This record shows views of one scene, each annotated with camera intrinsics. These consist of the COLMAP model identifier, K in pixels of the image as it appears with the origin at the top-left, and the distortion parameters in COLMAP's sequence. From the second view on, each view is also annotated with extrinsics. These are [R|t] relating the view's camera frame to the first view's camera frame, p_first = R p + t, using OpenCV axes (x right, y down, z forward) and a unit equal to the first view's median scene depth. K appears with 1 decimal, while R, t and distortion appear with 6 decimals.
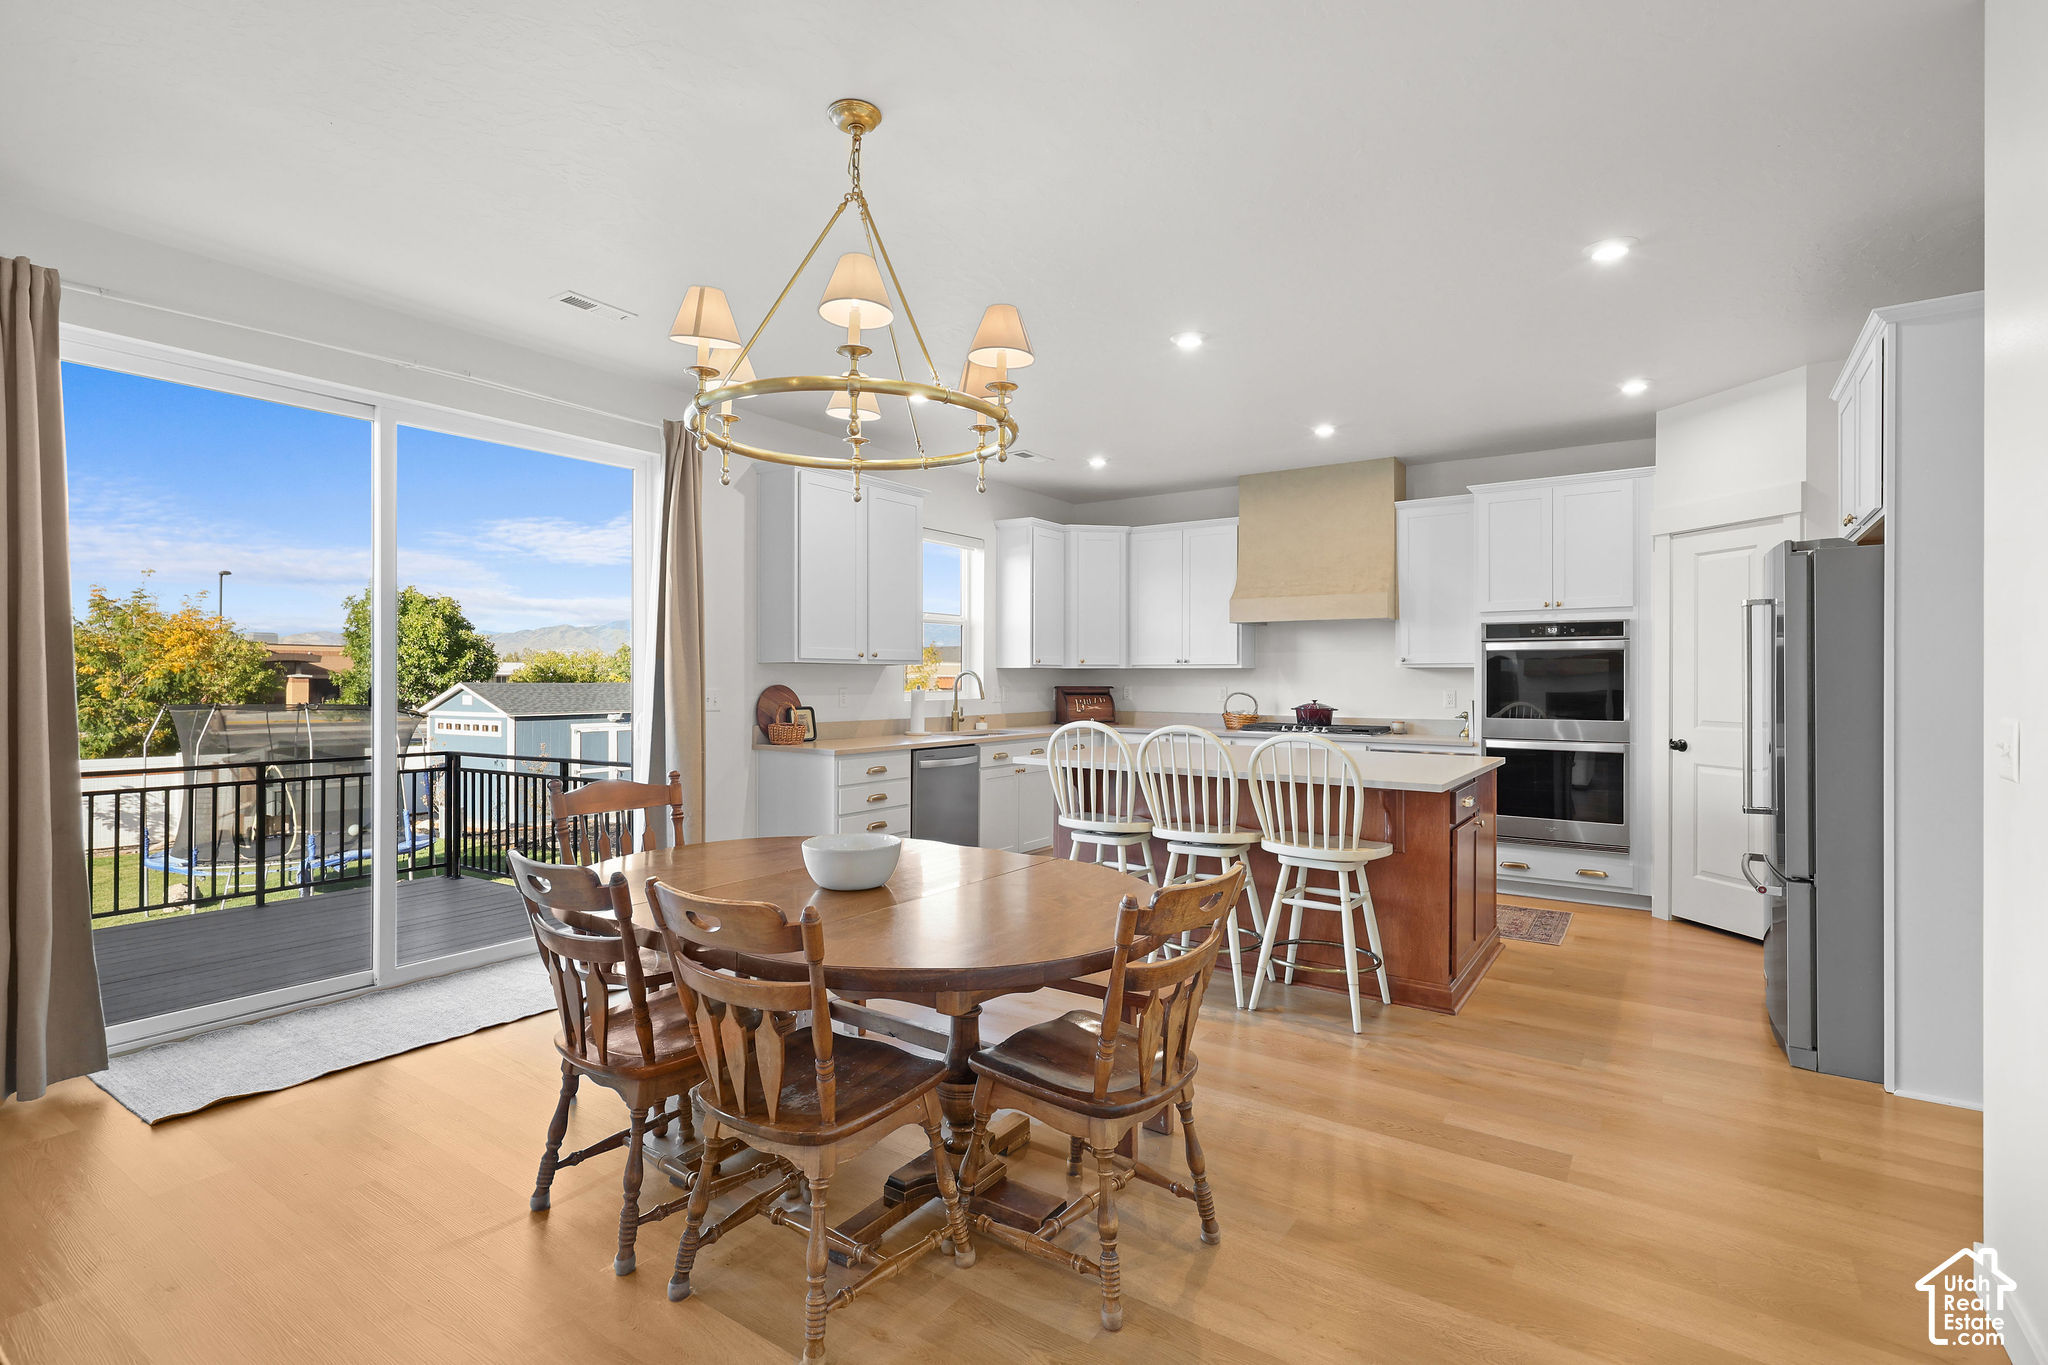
lens RADIAL K [[968.4, 0, 1011.6], [0, 968.4, 676.8], [0, 0, 1]] dist [-0.002434, -0.000490]
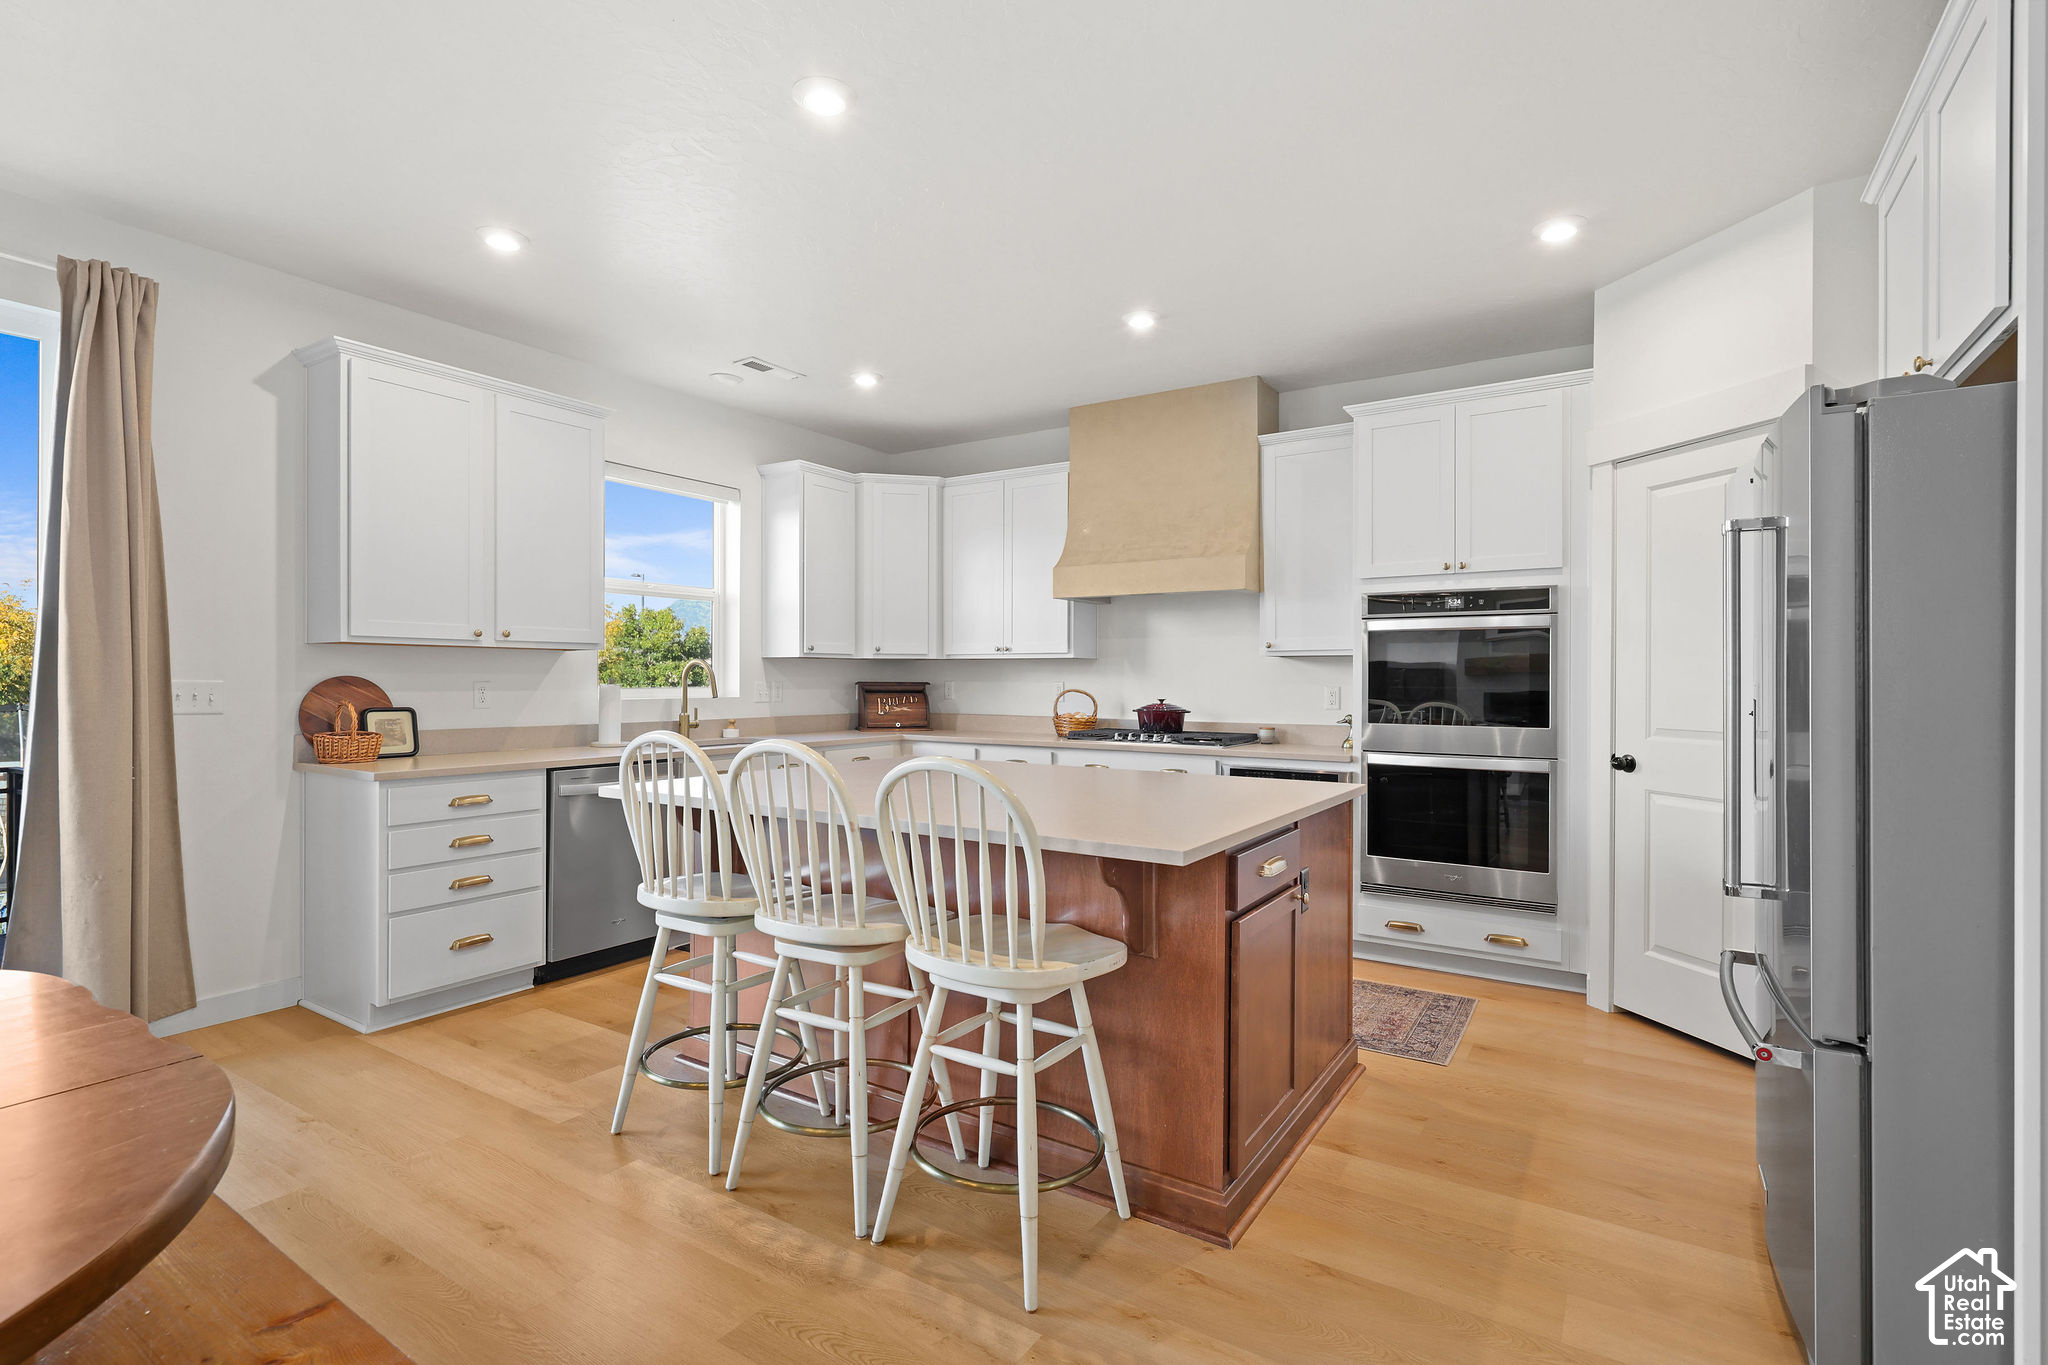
lens RADIAL K [[968.4, 0, 1013.0], [0, 968.4, 680.7], [0, 0, 1]] dist [-0.002434, -0.000490]
pose [[0.999536, 0.001355, 0.030434, 0.208428], [-0.001458, 0.999993, 0.003367, 0.008622], [-0.030429, -0.003410, 0.999531, 0.289196]]
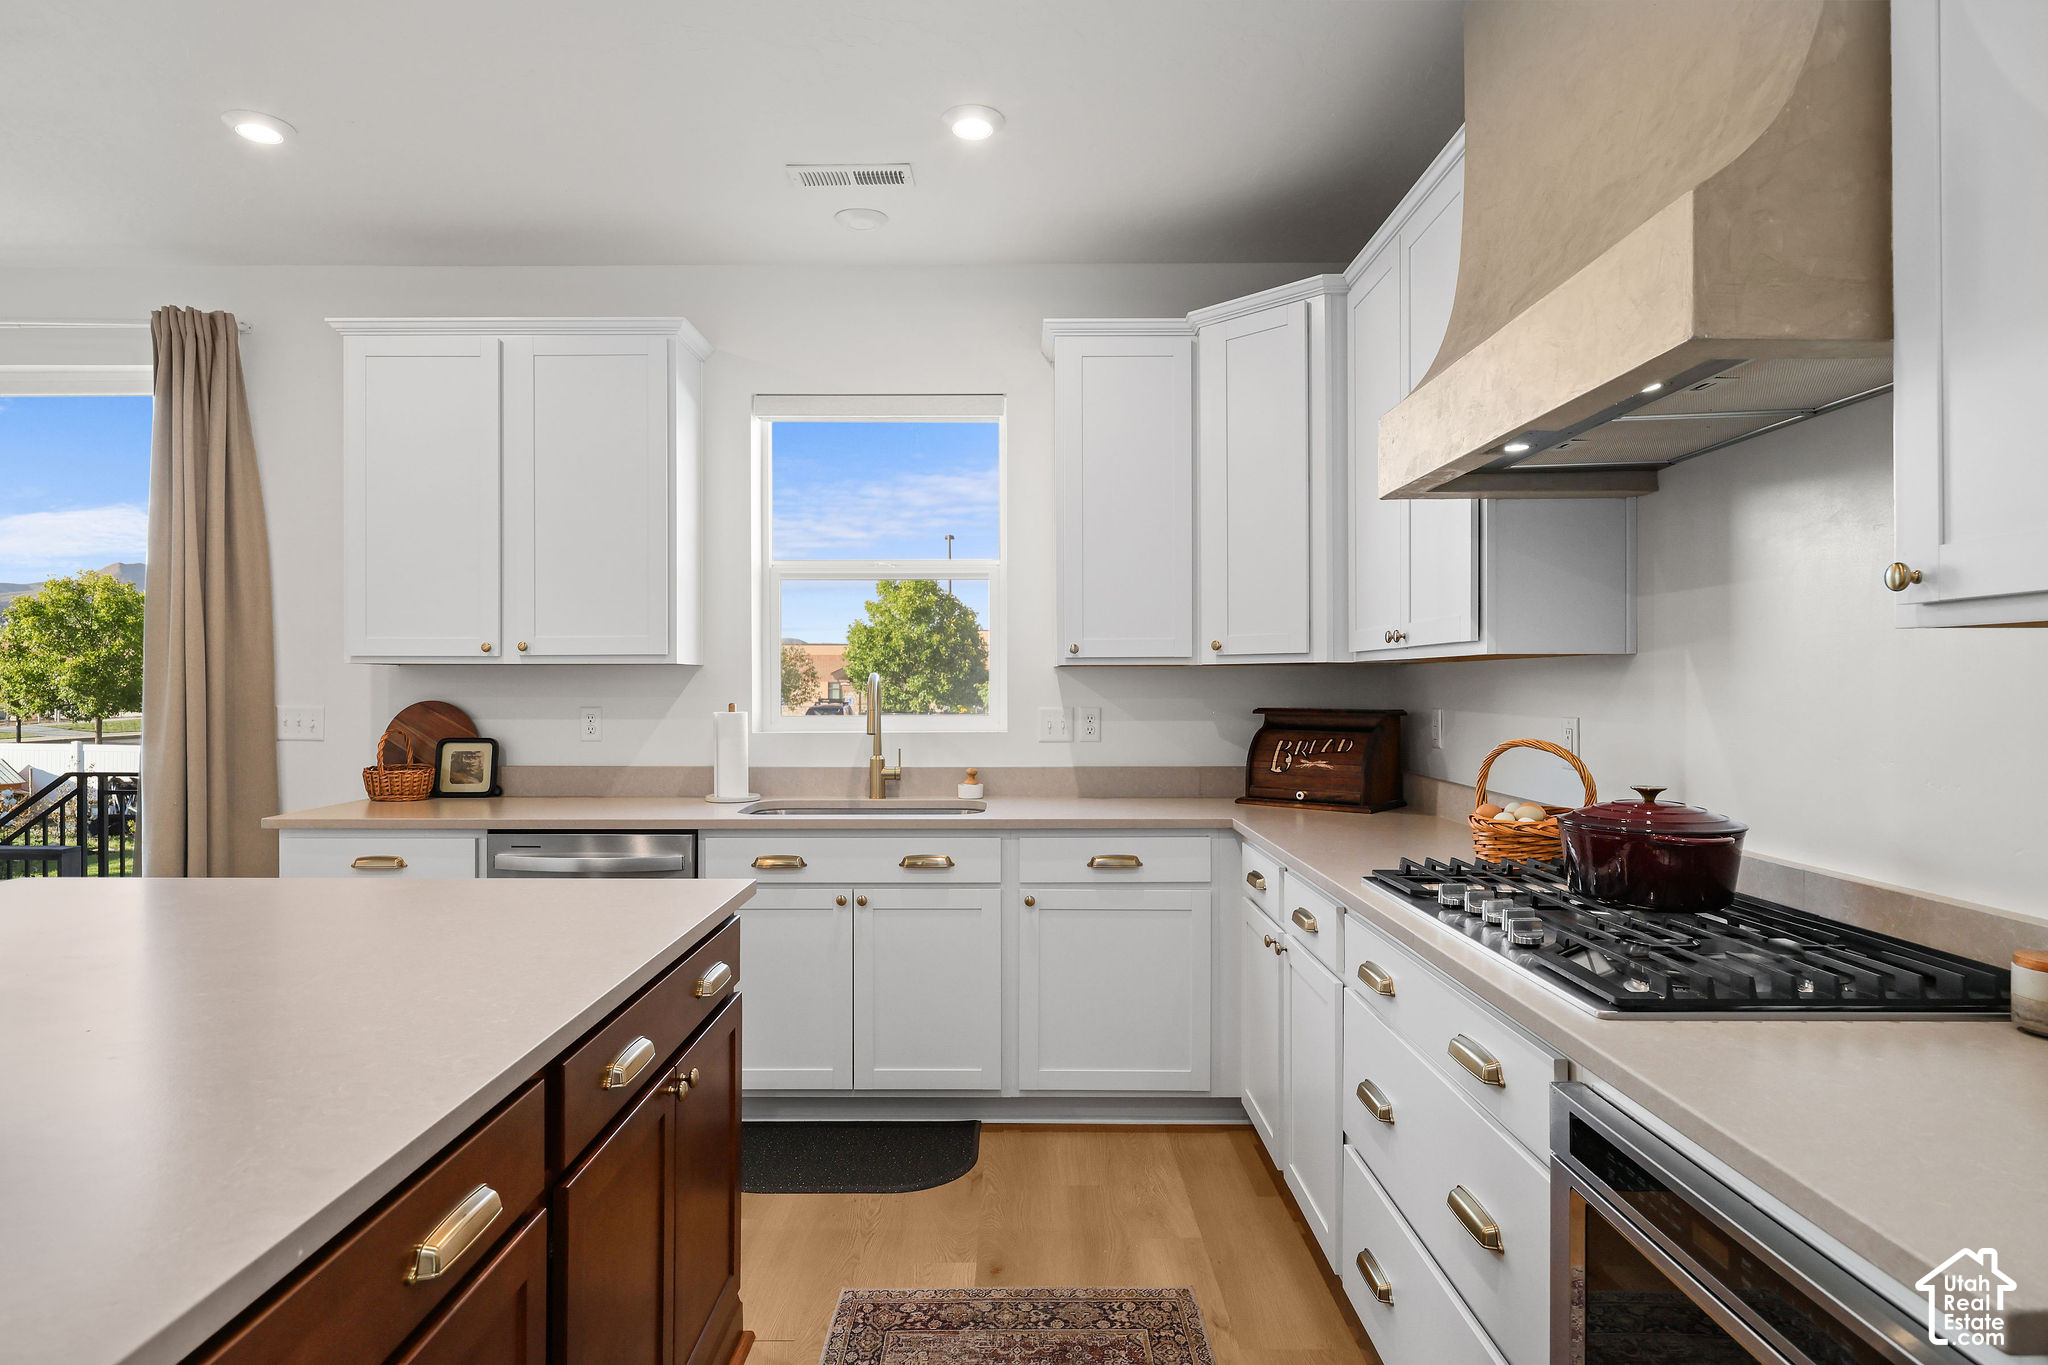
lens RADIAL K [[1133.9, 0, 1021.3], [0, 1133.9, 690.2], [0, 0, 1]] dist [-0.001957, -0.000350]
pose [[0.560261, 0.002159, -0.828313, 0.546174], [0.003856, 0.999979, 0.005215, -0.000714], [0.828307, -0.006116, 0.560241, 0.887521]]
